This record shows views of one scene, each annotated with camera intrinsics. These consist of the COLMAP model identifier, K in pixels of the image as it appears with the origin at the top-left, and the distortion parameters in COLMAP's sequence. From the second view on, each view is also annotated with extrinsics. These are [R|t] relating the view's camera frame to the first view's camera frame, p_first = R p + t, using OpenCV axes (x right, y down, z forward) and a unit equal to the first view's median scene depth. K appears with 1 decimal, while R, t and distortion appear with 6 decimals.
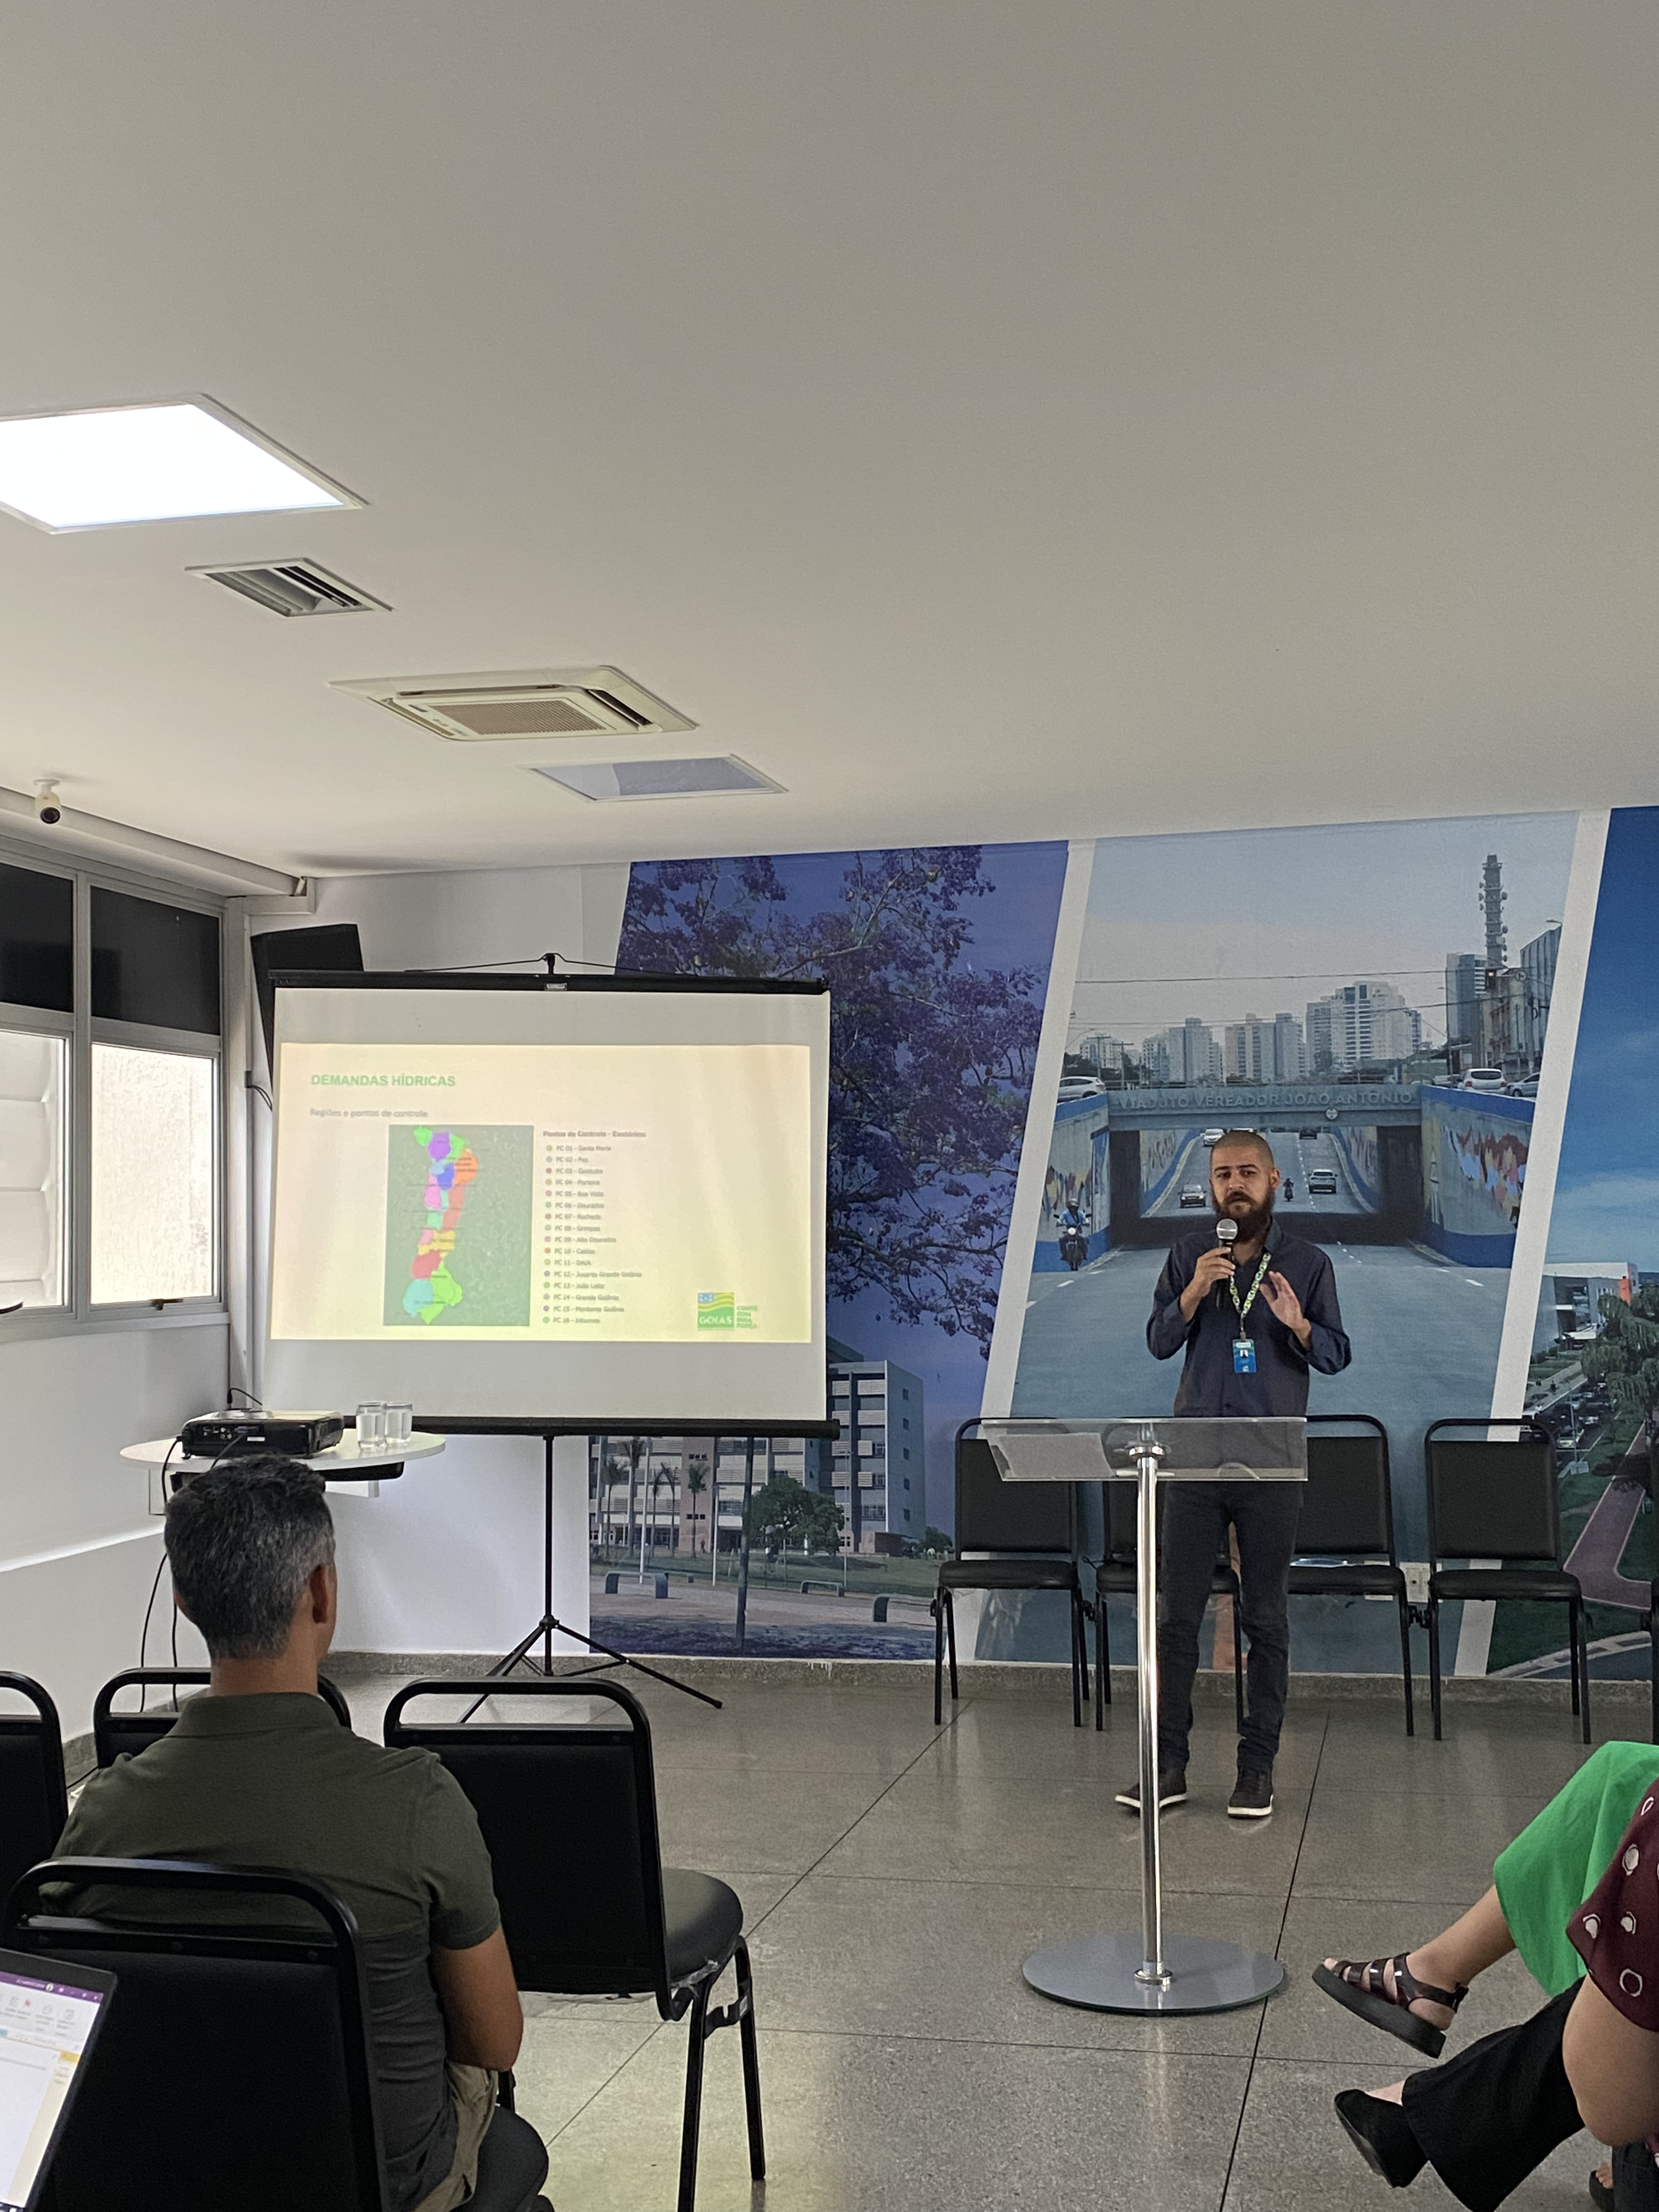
lens RADIAL K [[2498.4, 0, 848.3], [0, 2498.4, 1082.2], [0, 0, 1]] dist [0.224515, -0.772194]
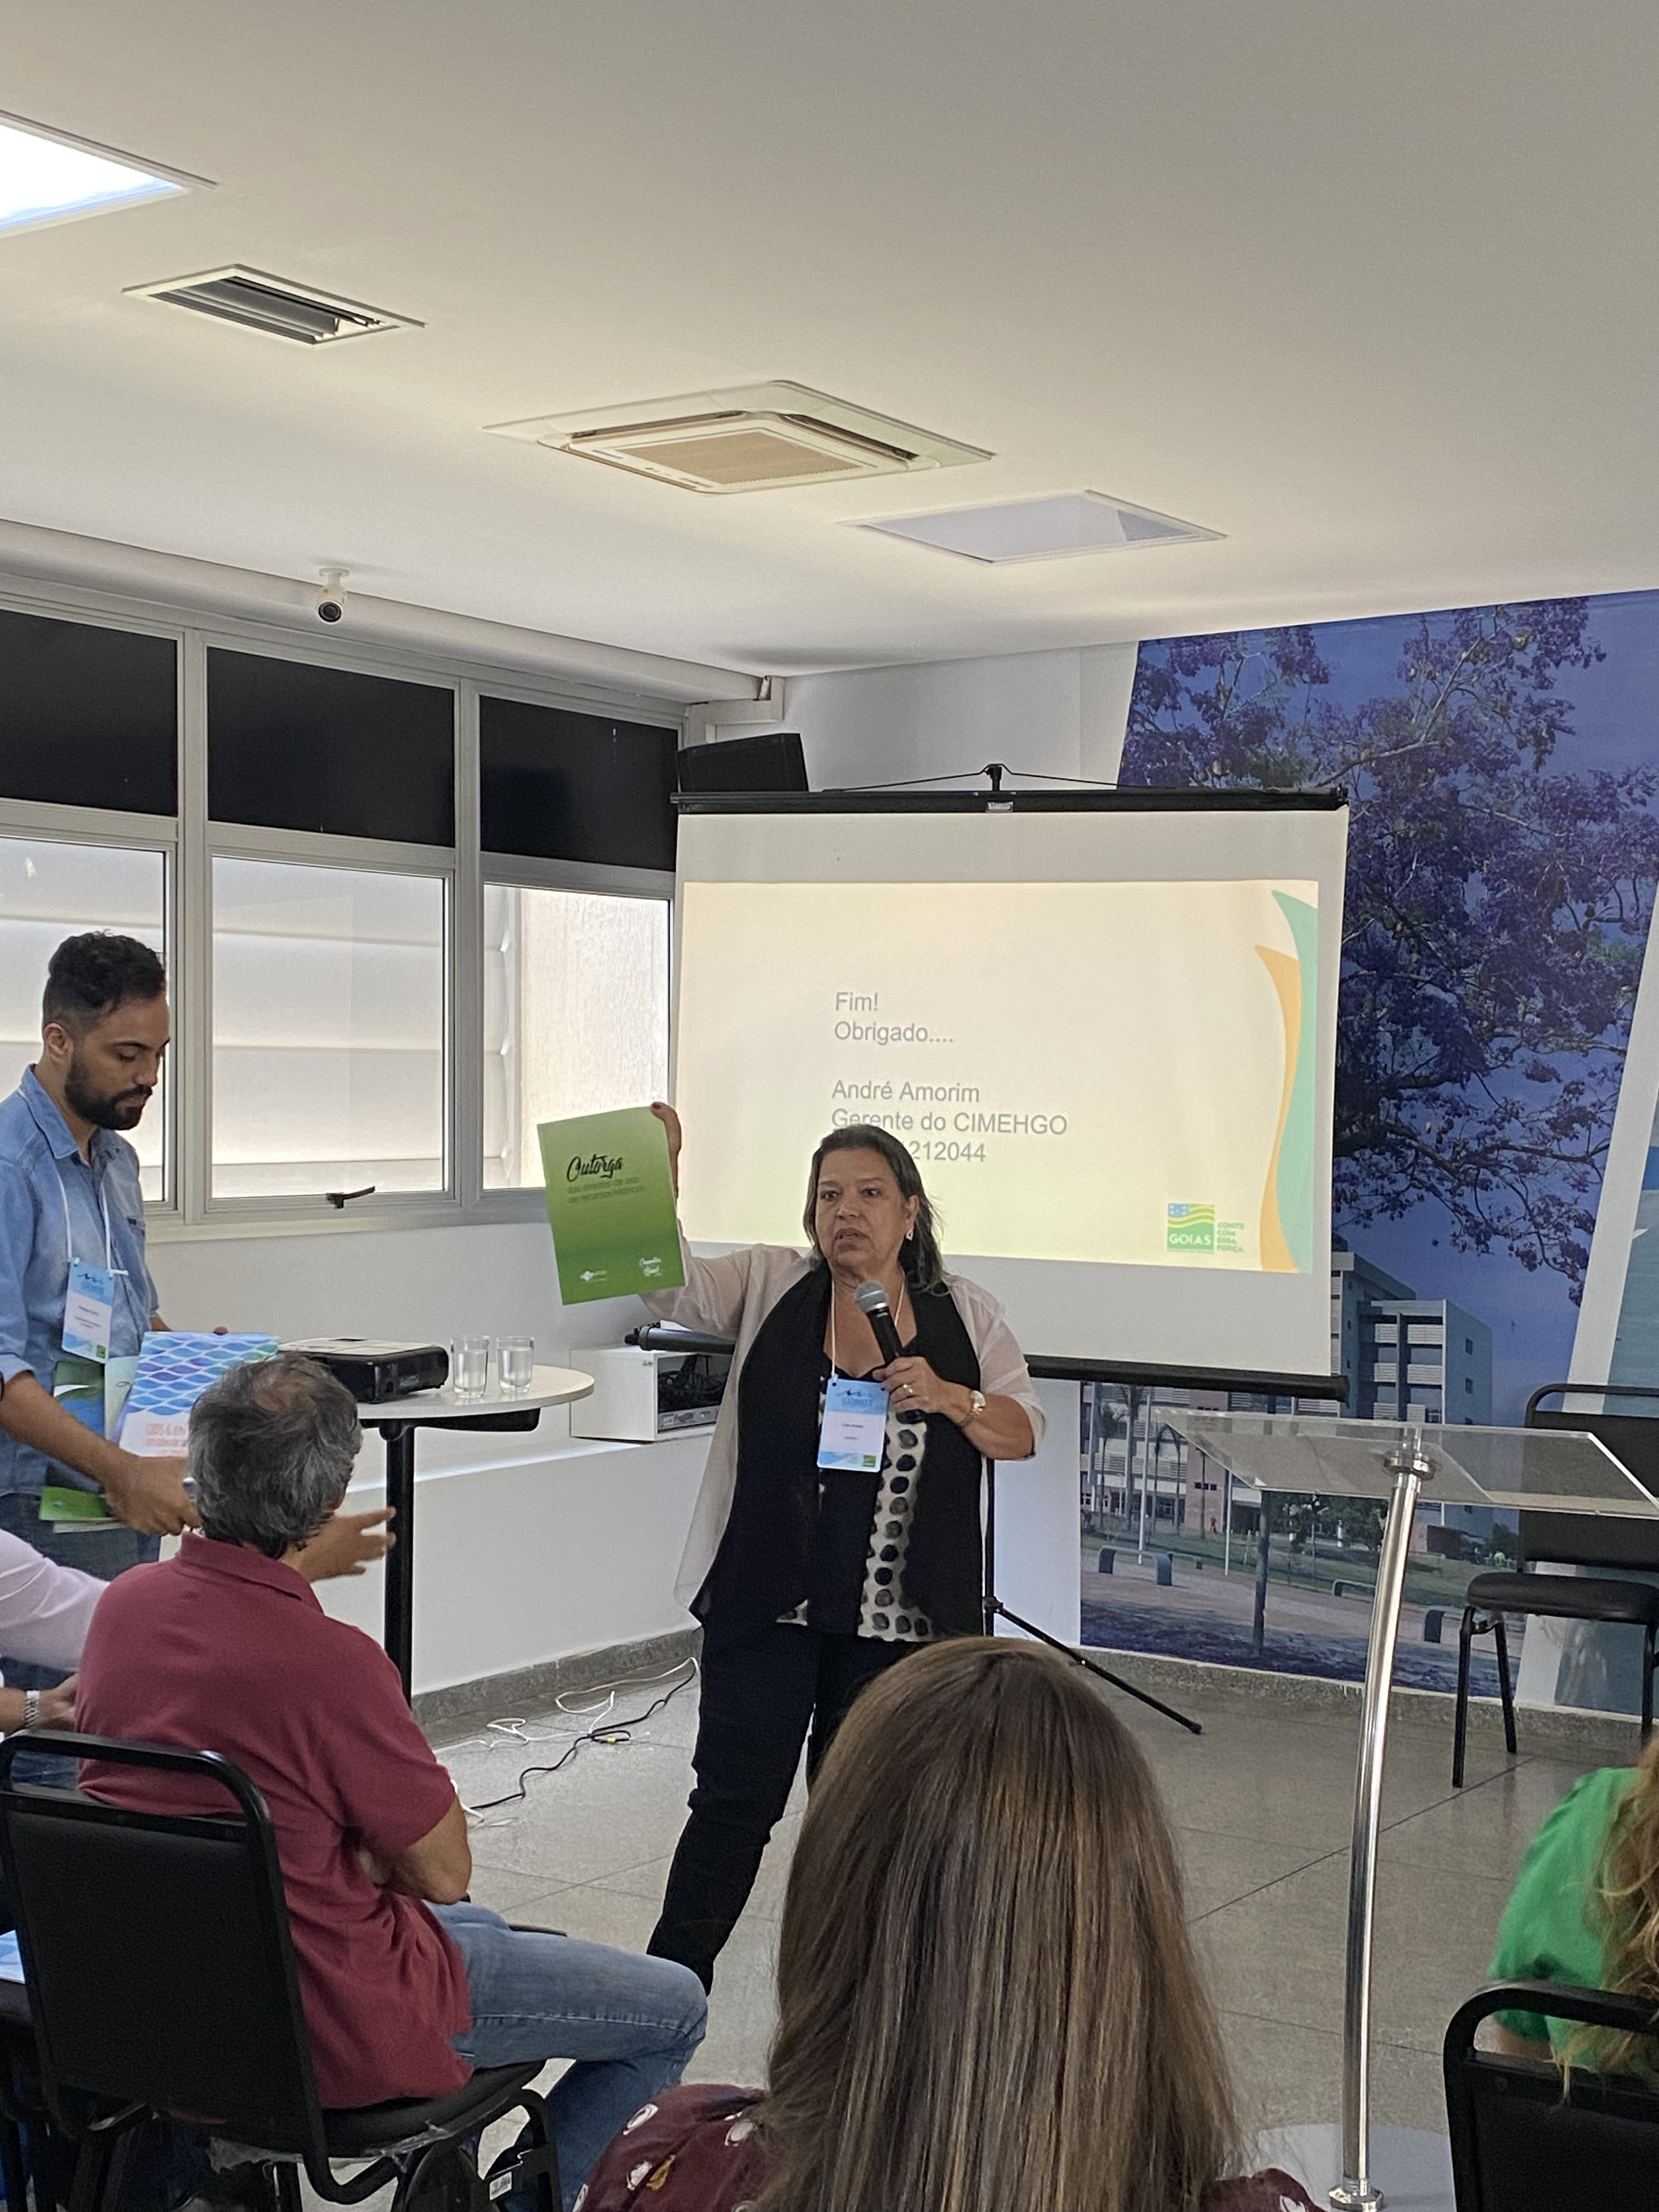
lens RADIAL K [[2988.3, 0, 847.0], [0, 2988.3, 1101.5], [0, 0, 1]] dist [0.239725, -0.805493]
pose [[0.929946, 0.019938, -0.367155, 0.181034], [0.003176, 0.998056, 0.062241, -0.004643], [0.367683, -0.059047, 0.928075, 0.104596]]
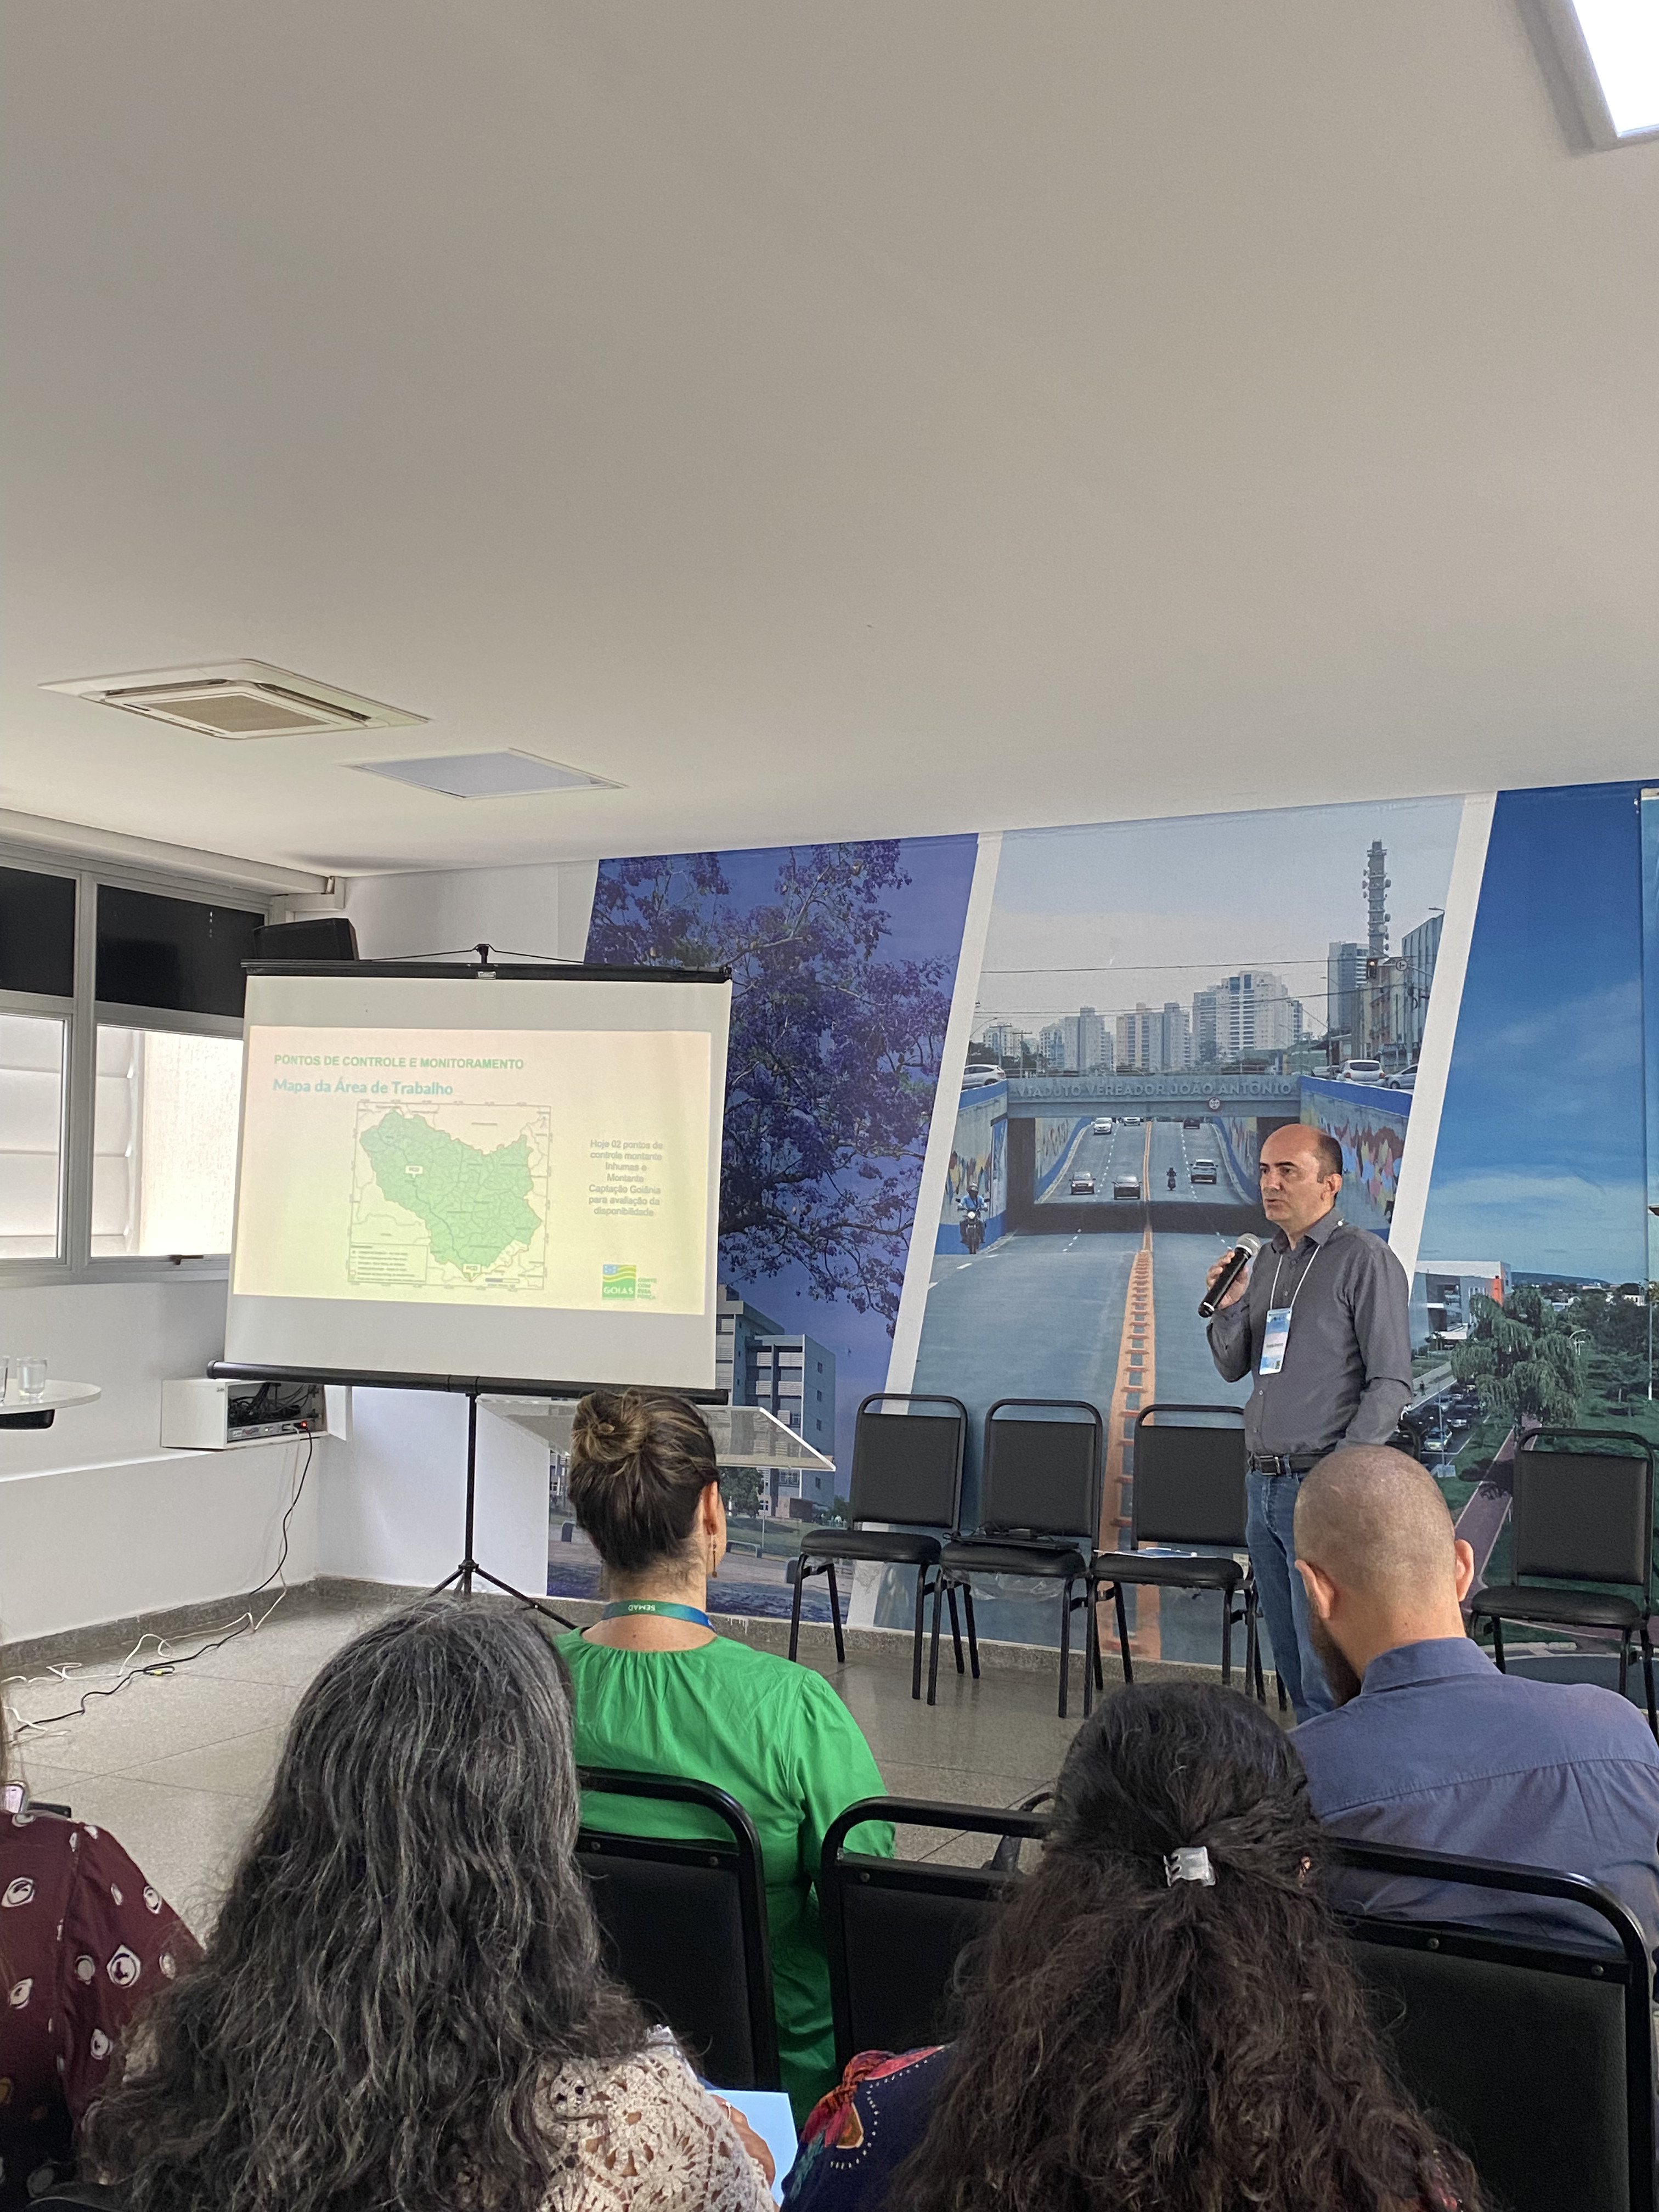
lens RADIAL K [[2229.0, 0, 861.0], [0, 2229.0, 1091.7], [0, 0, 1]] dist [0.213795, -0.673750]
pose [[0.972687, 0.012993, -0.231757, 0.256614], [-0.011306, 0.999899, 0.008606, 0.001659], [0.231845, -0.005751, 0.972736, 0.101257]]
